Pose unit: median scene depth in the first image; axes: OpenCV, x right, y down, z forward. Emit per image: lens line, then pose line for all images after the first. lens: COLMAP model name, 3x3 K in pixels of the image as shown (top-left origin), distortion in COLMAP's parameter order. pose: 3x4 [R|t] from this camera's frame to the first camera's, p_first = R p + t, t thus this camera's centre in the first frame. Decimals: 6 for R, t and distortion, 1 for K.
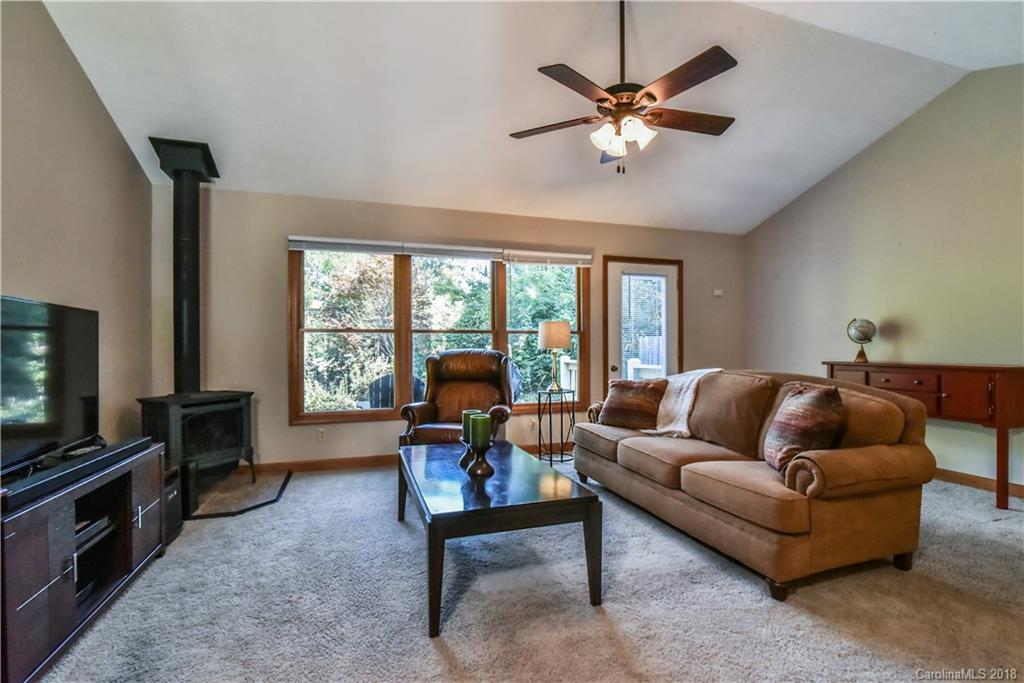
lens RADIAL K [[476.3, 0, 512.0], [0, 476.3, 341.5], [0, 0, 1]] dist [-0.025197, -0.000306]
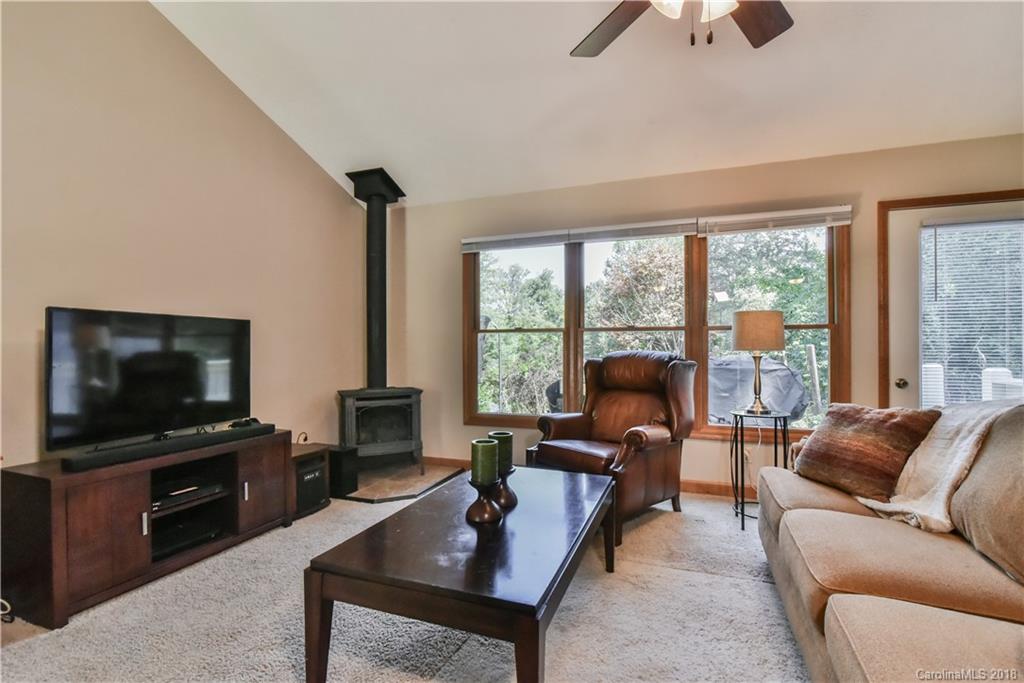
lens RADIAL K [[476.3, 0, 512.0], [0, 476.3, 341.5], [0, 0, 1]] dist [-0.025197, -0.000306]
pose [[0.770631, -0.006830, -0.637245, 0.297154], [0.007071, 0.999973, -0.002167, 0.000653], [0.637243, -0.002836, 0.770658, 0.302155]]
